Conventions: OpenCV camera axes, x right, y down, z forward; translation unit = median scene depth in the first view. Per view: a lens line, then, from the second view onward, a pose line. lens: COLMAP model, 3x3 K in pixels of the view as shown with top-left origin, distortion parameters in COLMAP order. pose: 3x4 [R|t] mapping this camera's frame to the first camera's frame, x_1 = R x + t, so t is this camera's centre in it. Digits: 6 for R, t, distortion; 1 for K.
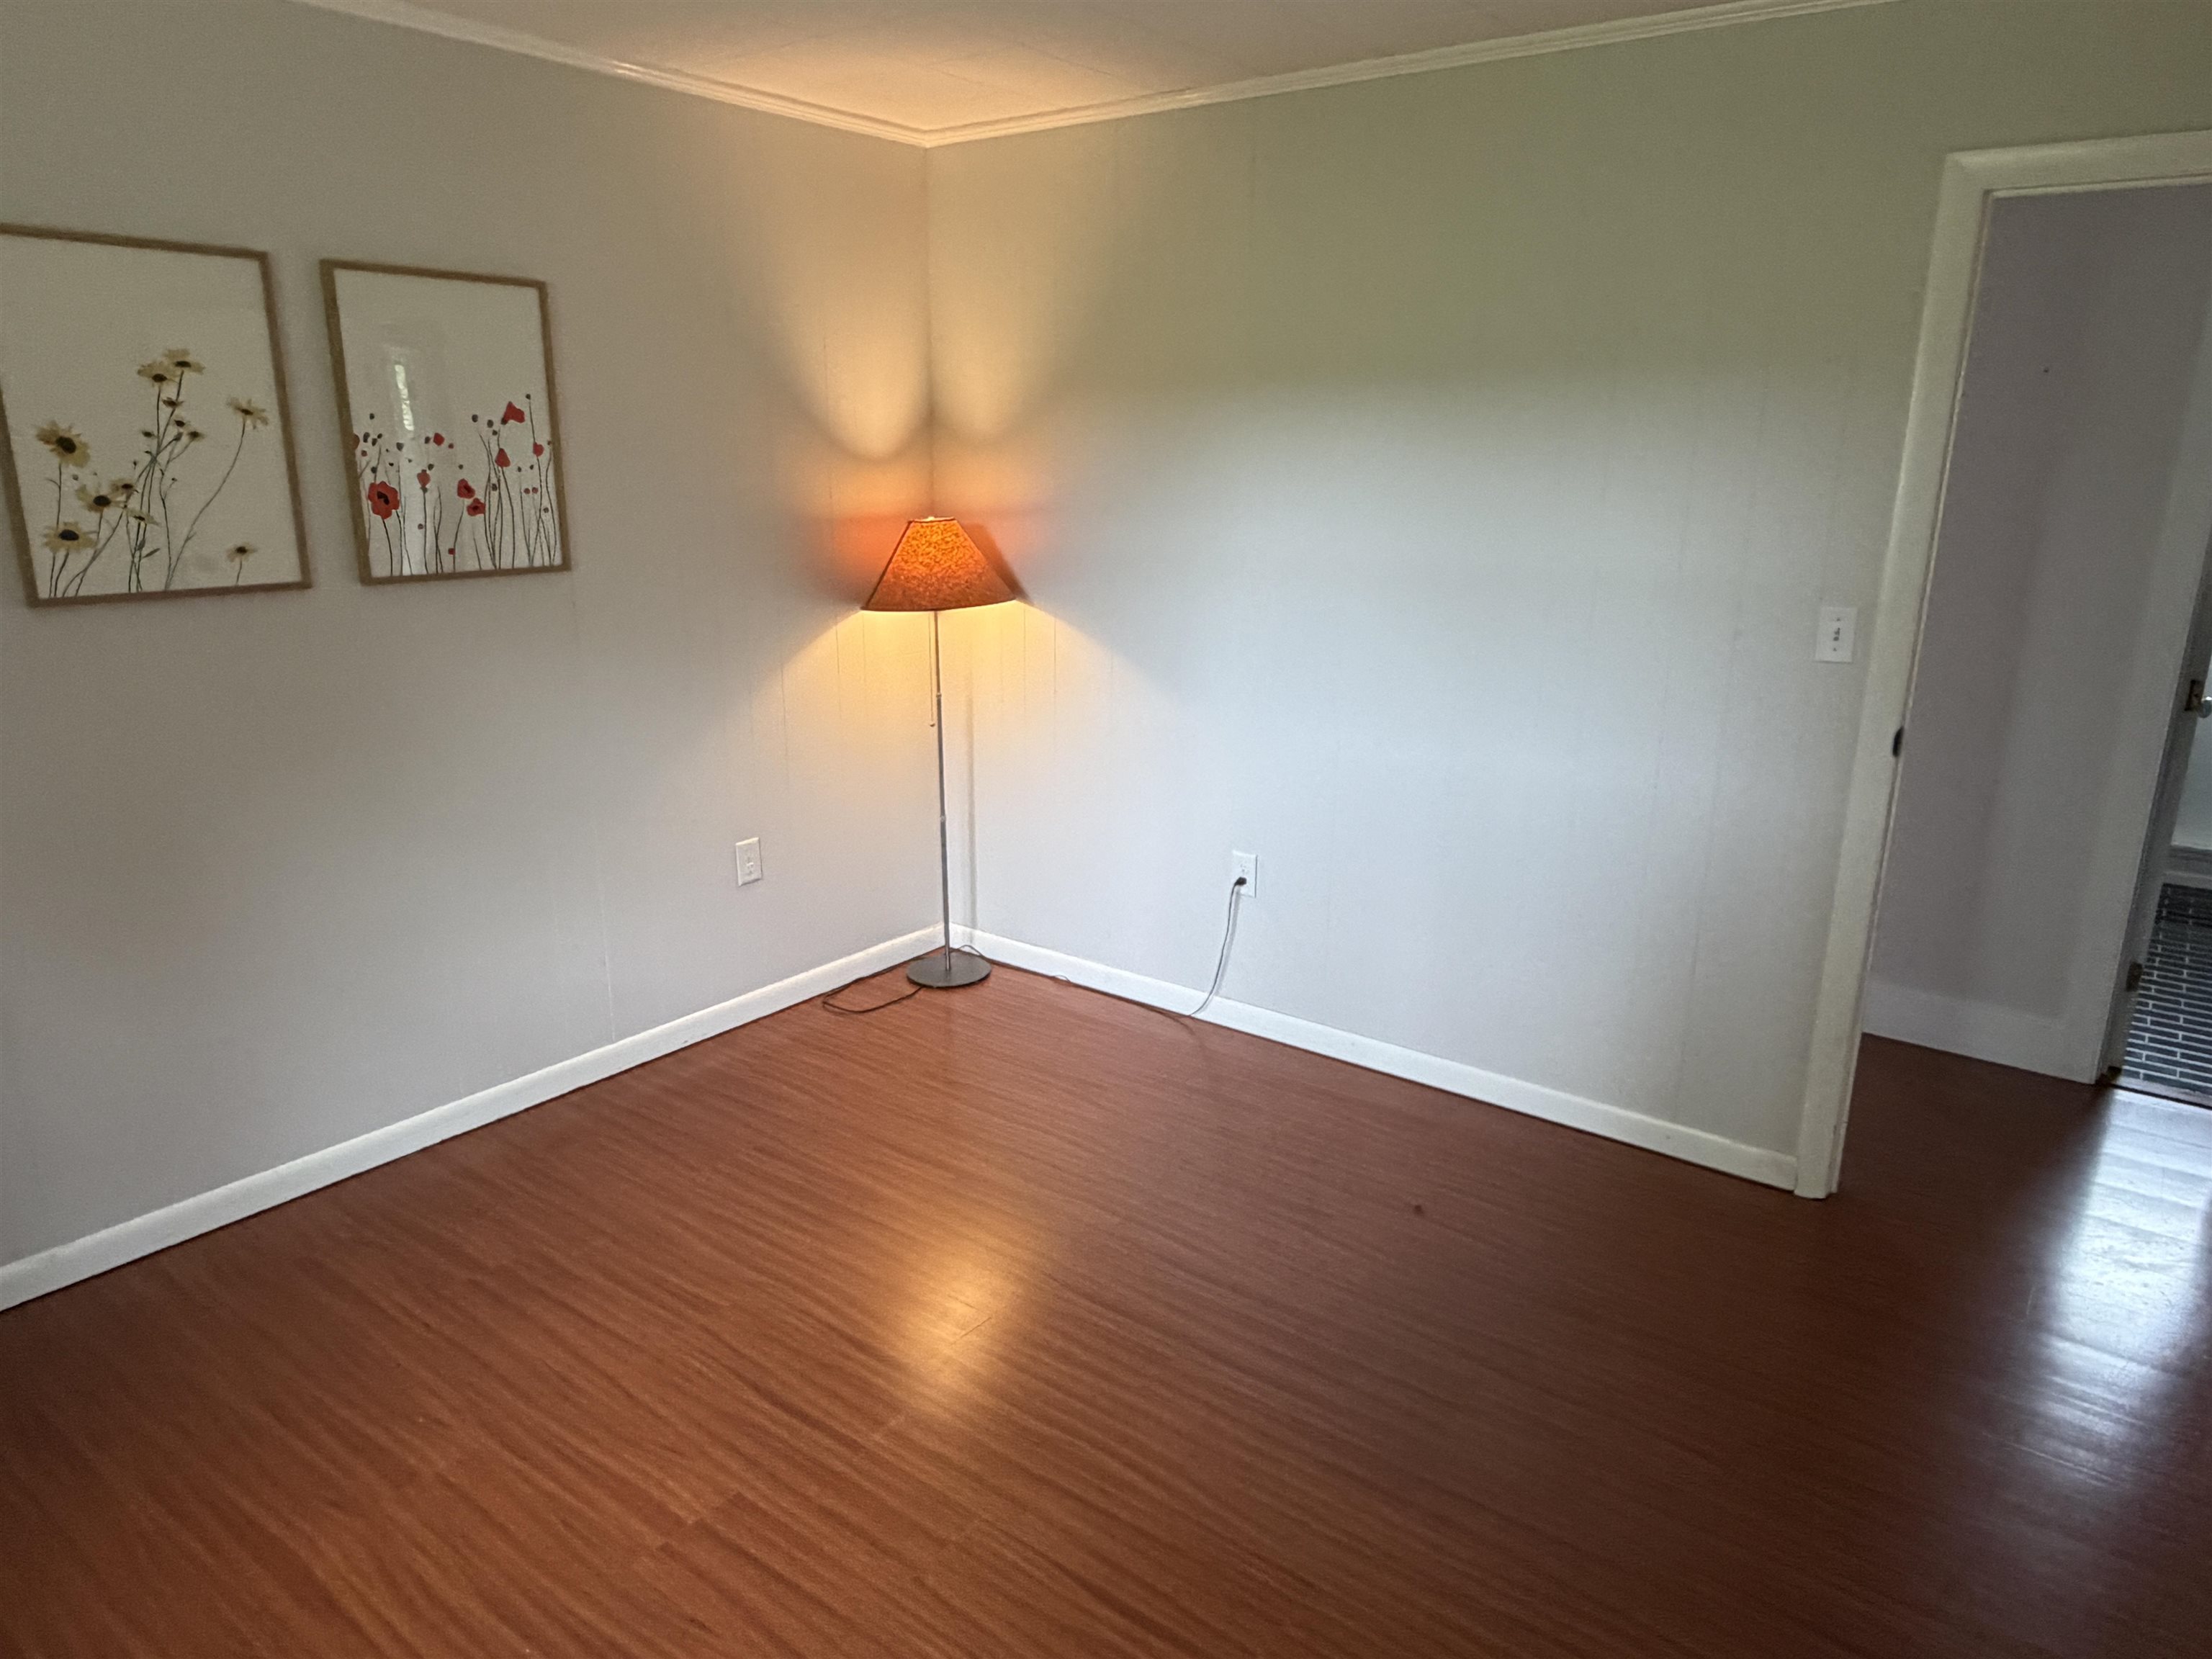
lens RADIAL K [[1412.9, 0, 1113.6], [0, 1412.9, 834.9], [0, 0, 1]] dist [-0.002415, 0.000733]
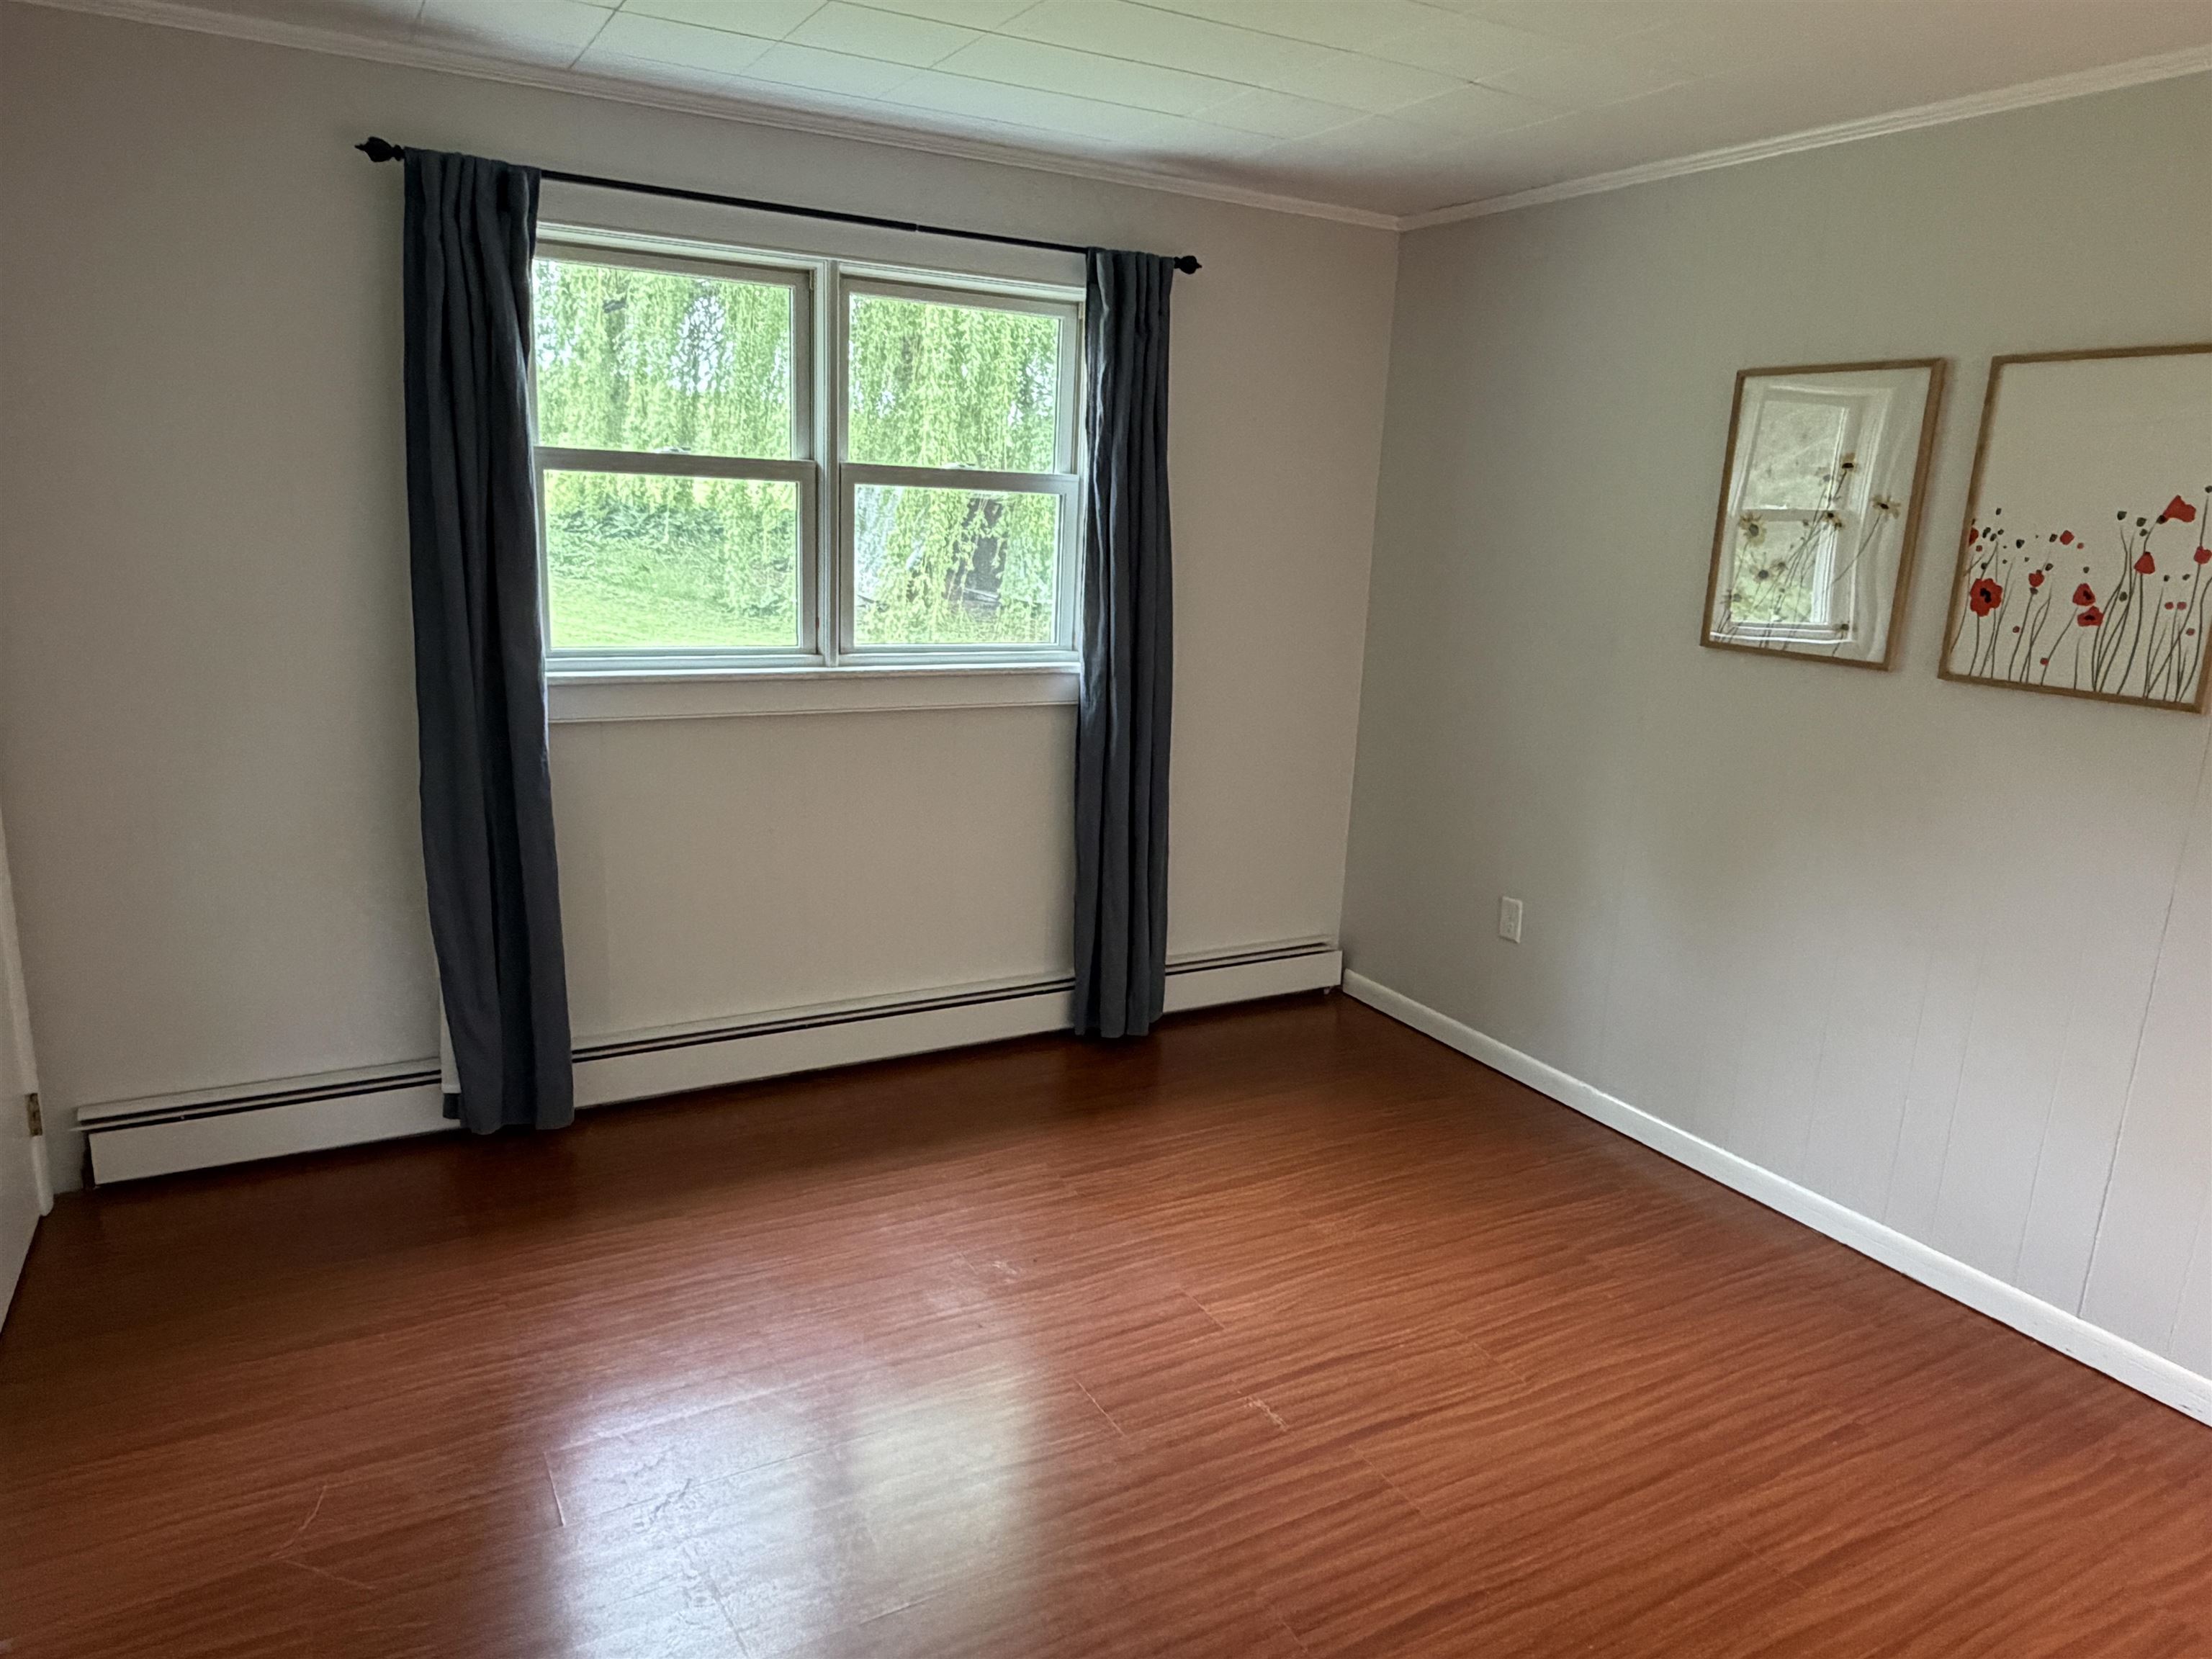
lens RADIAL K [[1412.9, 0, 1113.6], [0, 1412.9, 834.9], [0, 0, 1]] dist [-0.002415, 0.000733]
pose [[-0.381125, 0.192700, -0.904218, 0.604308], [-0.290312, 0.903622, 0.314938, -0.220056], [0.877760, 0.382536, -0.288450, 0.813688]]
